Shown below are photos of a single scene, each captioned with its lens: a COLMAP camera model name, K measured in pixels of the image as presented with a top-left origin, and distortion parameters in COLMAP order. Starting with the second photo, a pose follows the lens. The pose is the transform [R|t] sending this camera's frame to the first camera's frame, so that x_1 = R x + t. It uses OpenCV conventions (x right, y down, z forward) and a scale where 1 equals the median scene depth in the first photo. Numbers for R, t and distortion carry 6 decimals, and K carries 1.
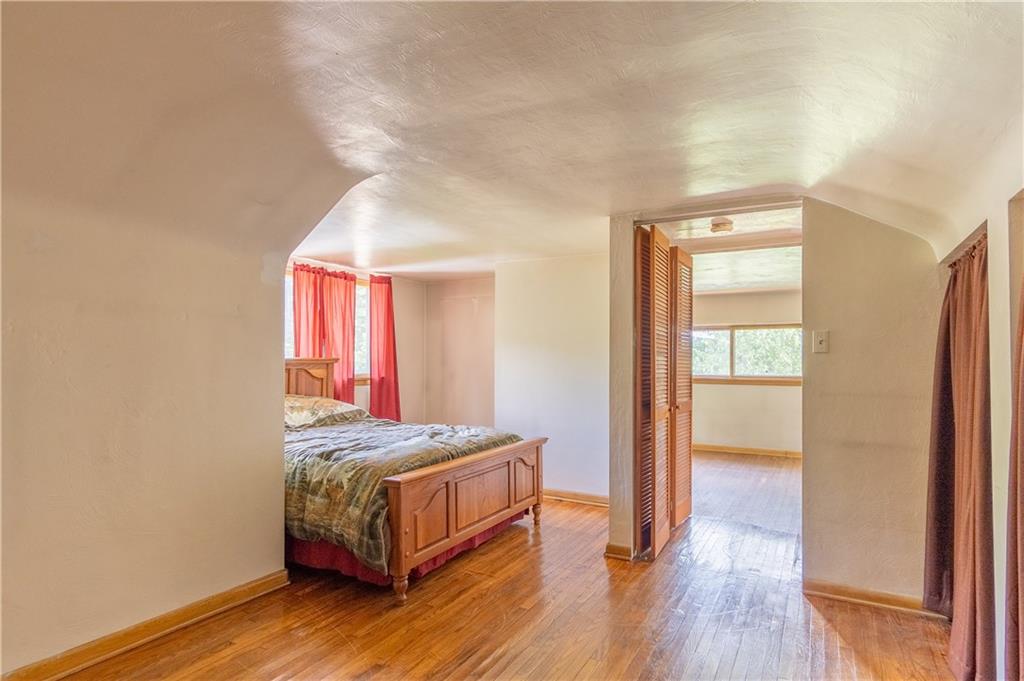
lens RADIAL K [[554.6, 0, 506.8], [0, 554.6, 378.1], [0, 0, 1]] dist [0.002581, 0.000329]
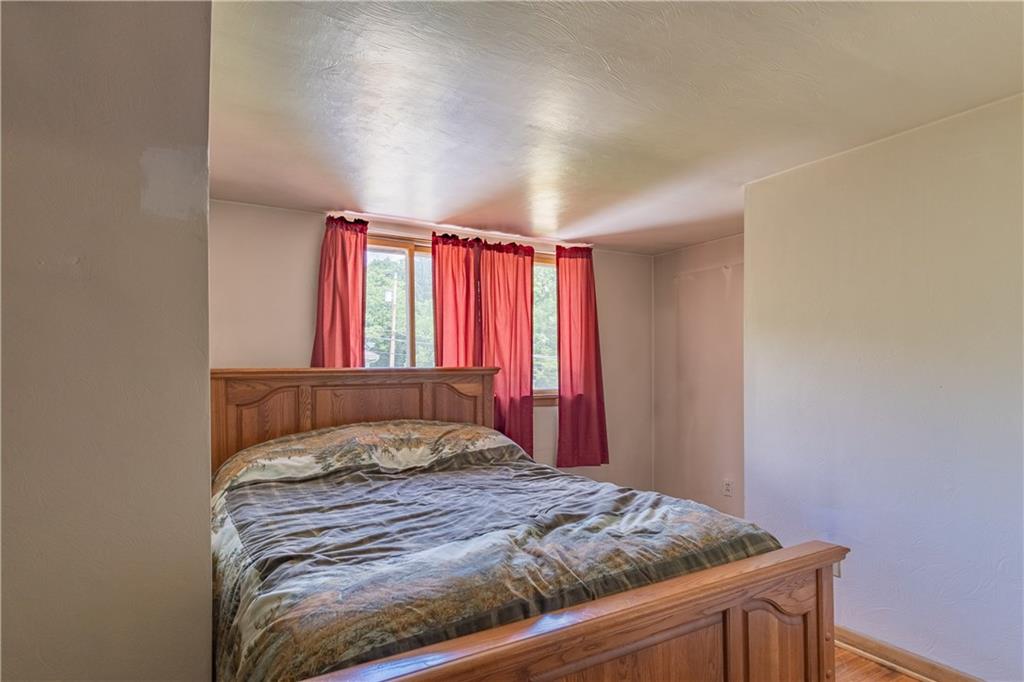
lens RADIAL K [[554.6, 0, 506.8], [0, 554.6, 378.6], [0, 0, 1]] dist [0.002581, 0.000329]
pose [[0.863074, -0.007056, -0.505029, 0.051540], [-0.004652, 0.999749, -0.021917, -0.006480], [0.505057, 0.021265, 0.862824, 0.411704]]
